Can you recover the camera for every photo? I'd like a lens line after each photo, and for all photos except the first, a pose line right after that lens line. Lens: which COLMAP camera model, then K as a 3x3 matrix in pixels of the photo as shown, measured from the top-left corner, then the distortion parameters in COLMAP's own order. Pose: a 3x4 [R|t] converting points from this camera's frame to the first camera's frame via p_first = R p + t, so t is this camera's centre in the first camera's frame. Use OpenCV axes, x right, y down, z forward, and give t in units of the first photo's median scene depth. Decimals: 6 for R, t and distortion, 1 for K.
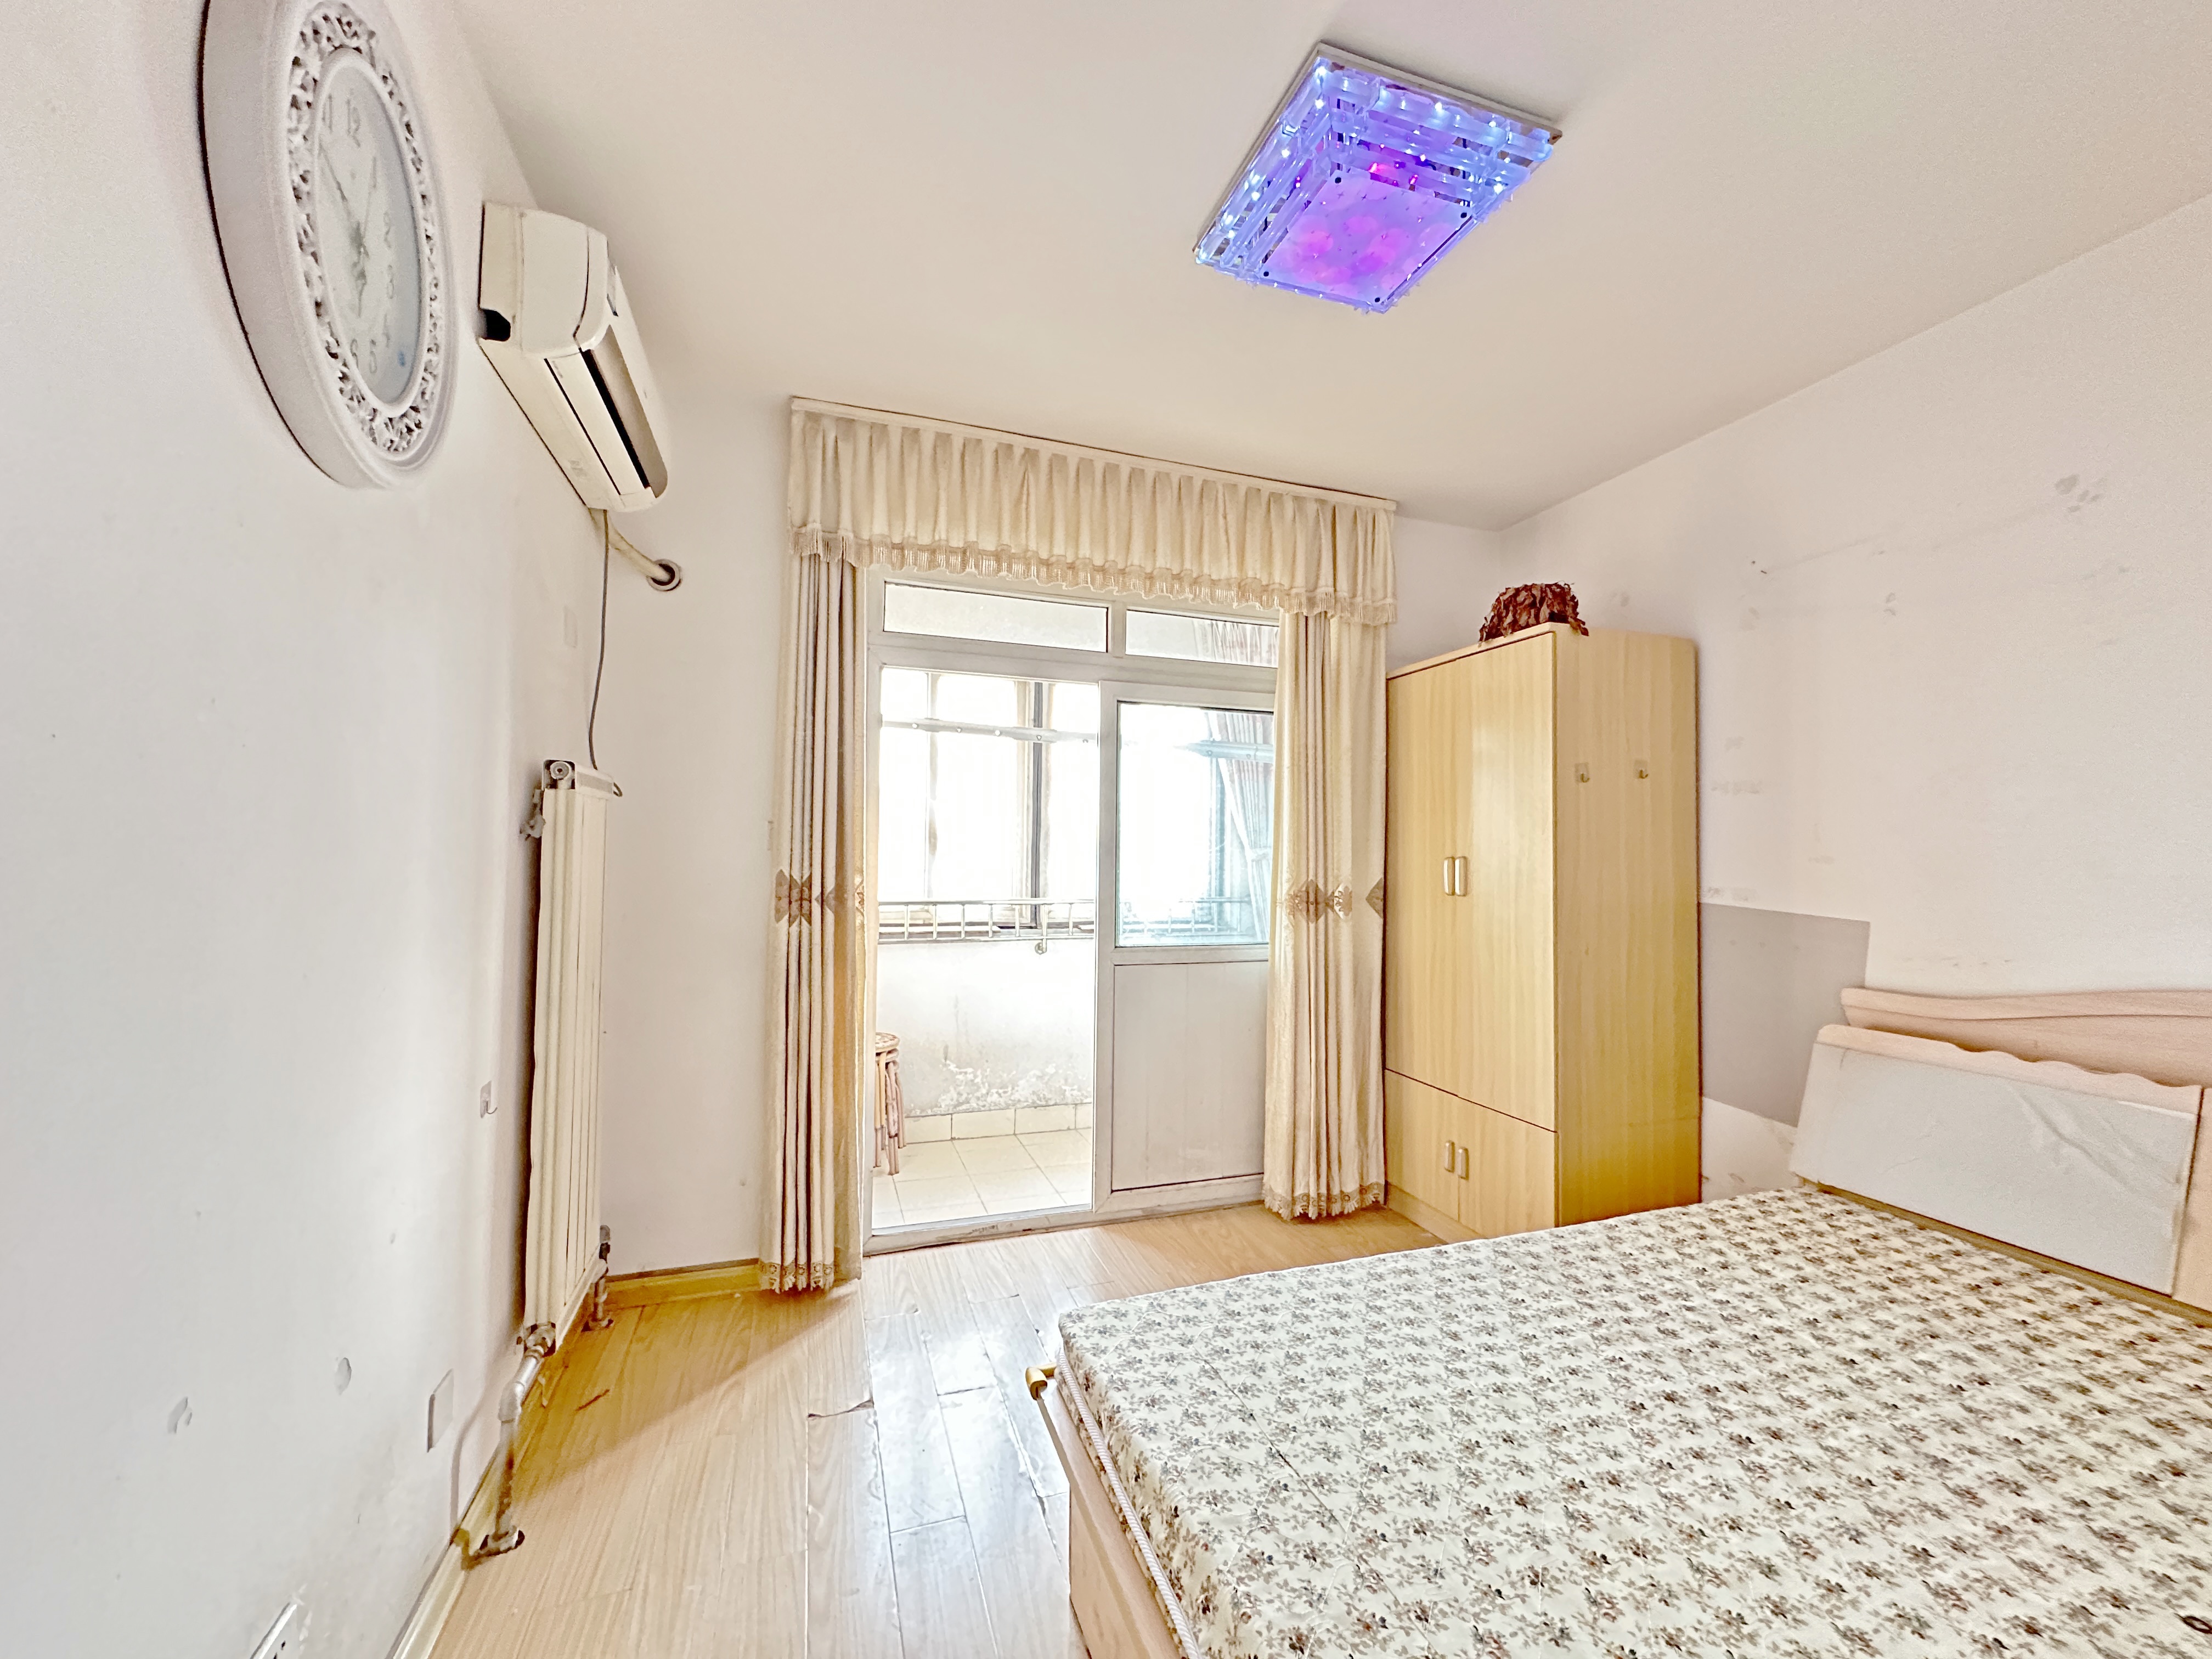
lens RADIAL K [[876.4, 0, 1106.3], [0, 876.4, 827.7], [0, 0, 1]] dist [-0.002998, -0.000007]
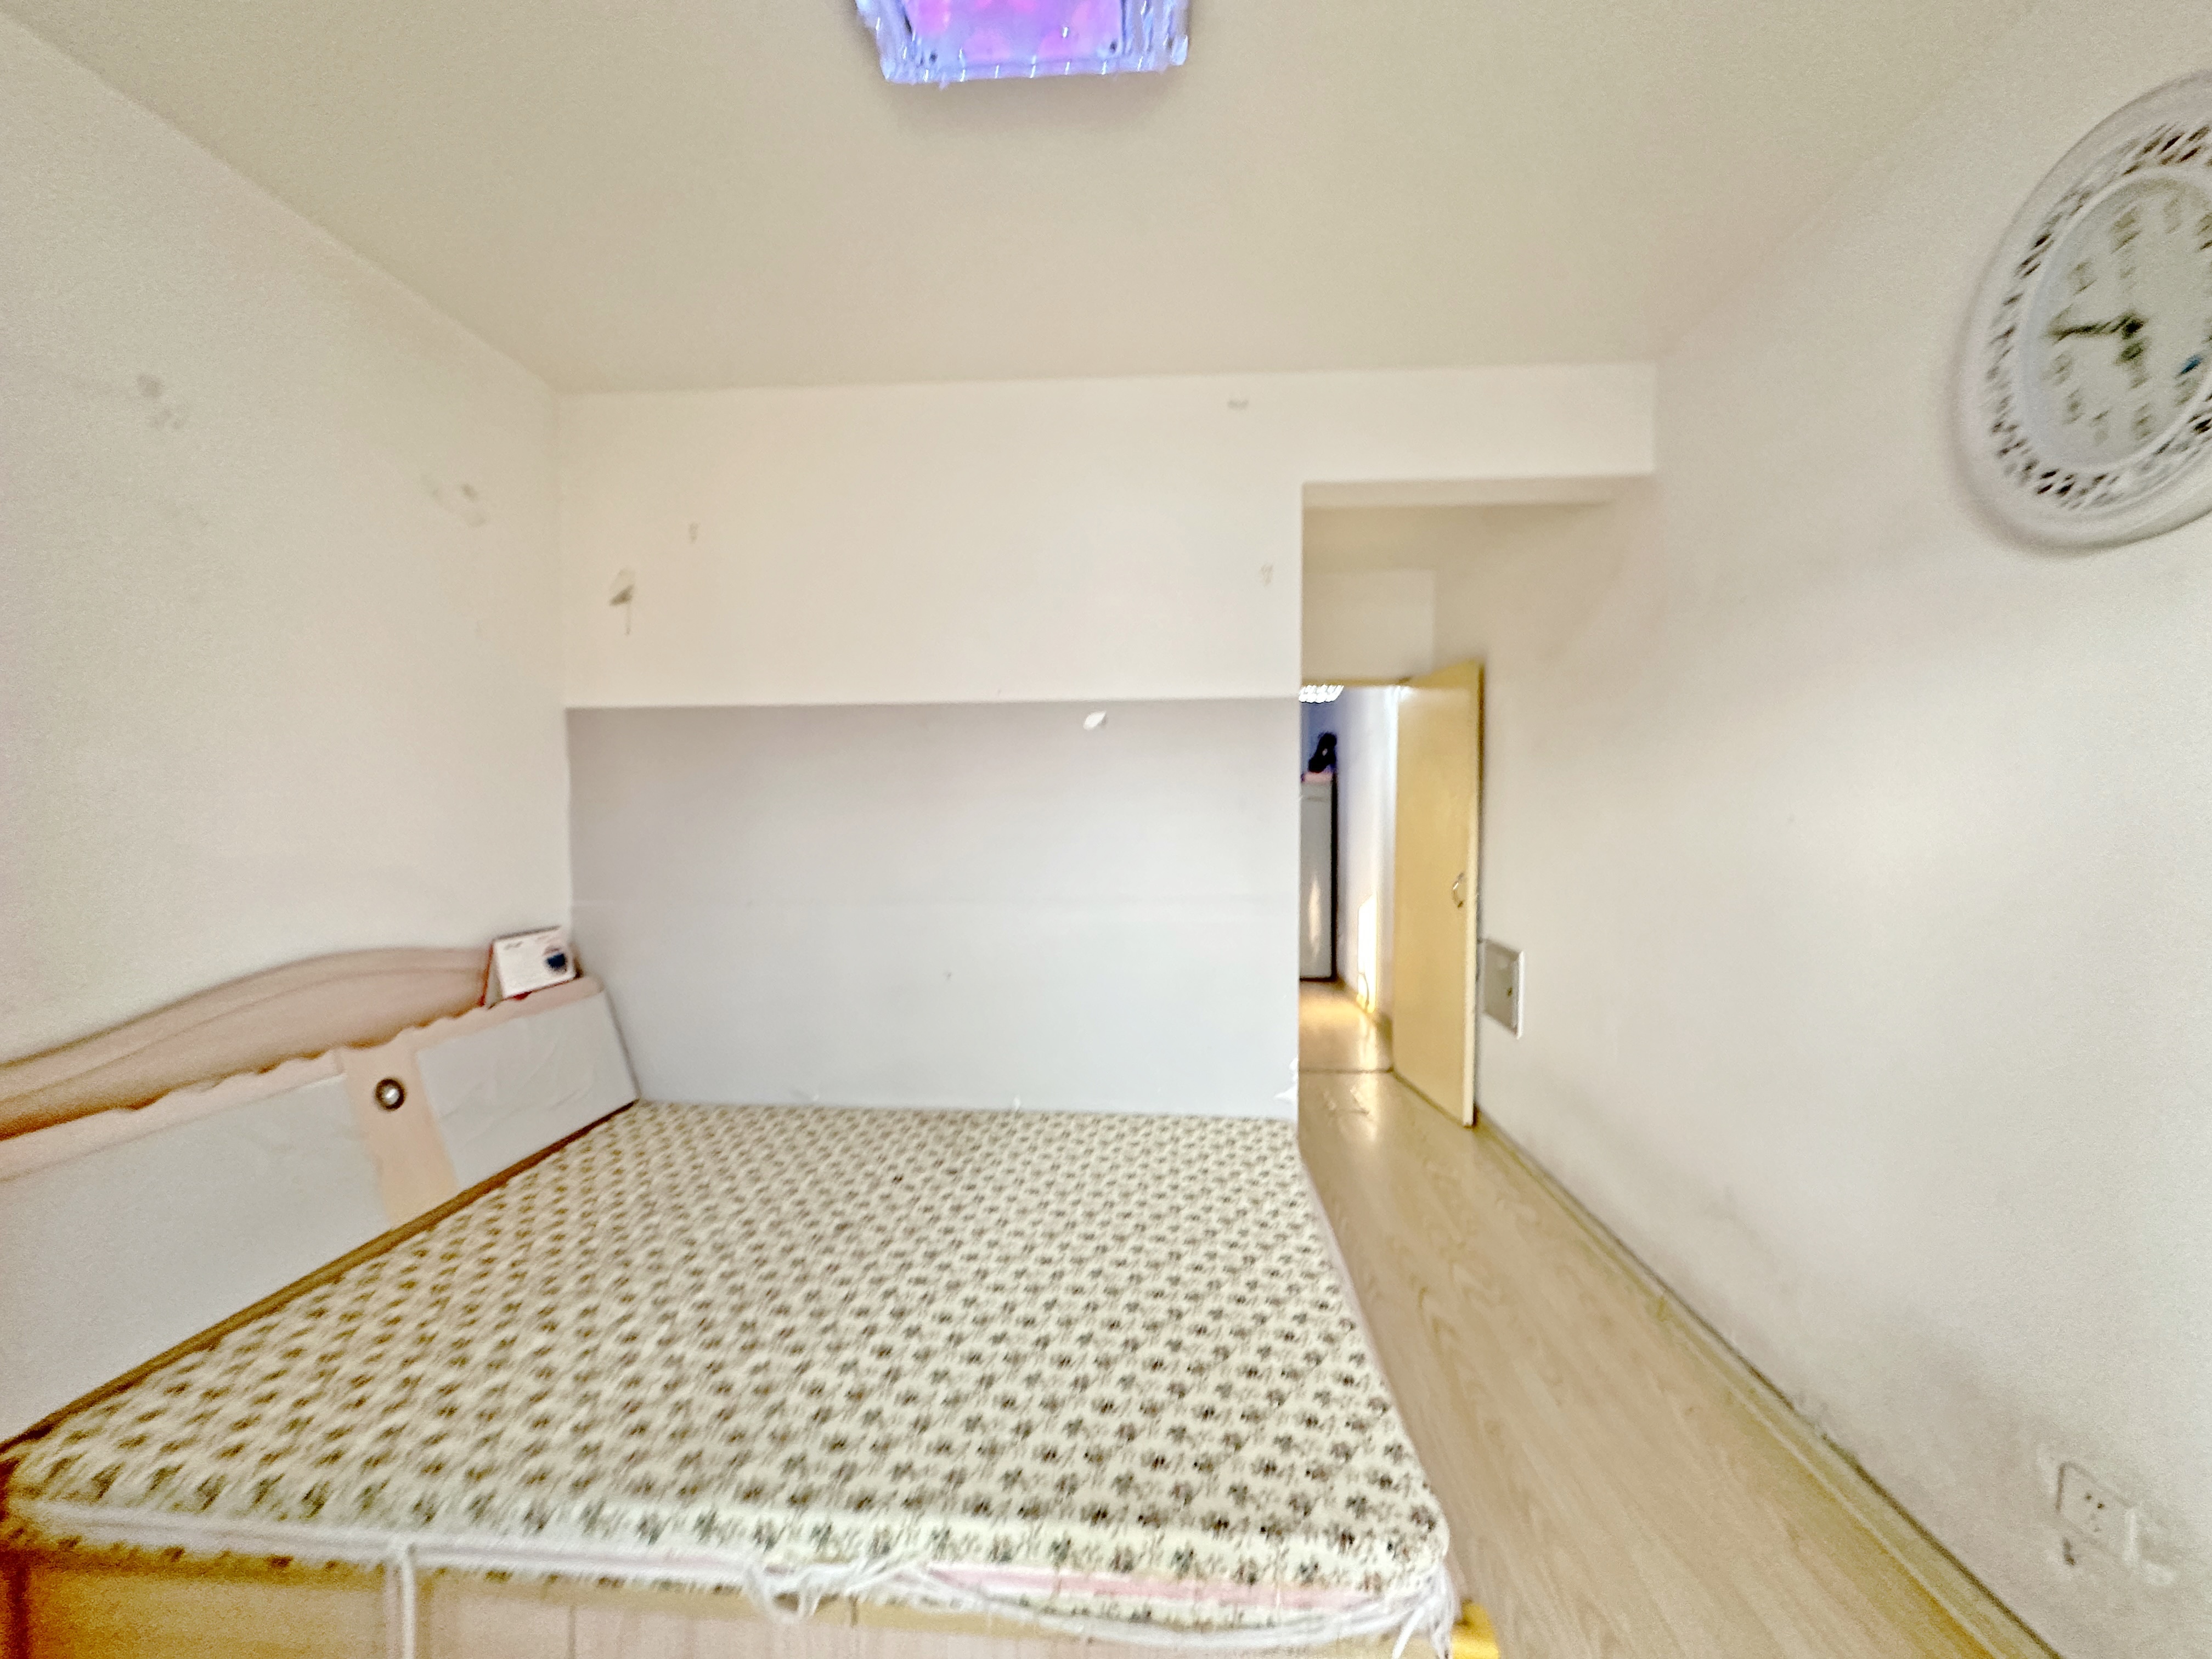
lens RADIAL K [[876.4, 0, 1115.5], [0, 876.4, 824.8], [0, 0, 1]] dist [-0.002998, -0.000007]
pose [[-0.926017, -0.014854, 0.377189, -0.051077], [-0.020563, 0.999727, -0.011114, 0.006931], [-0.376921, -0.018048, -0.926069, 1.419384]]
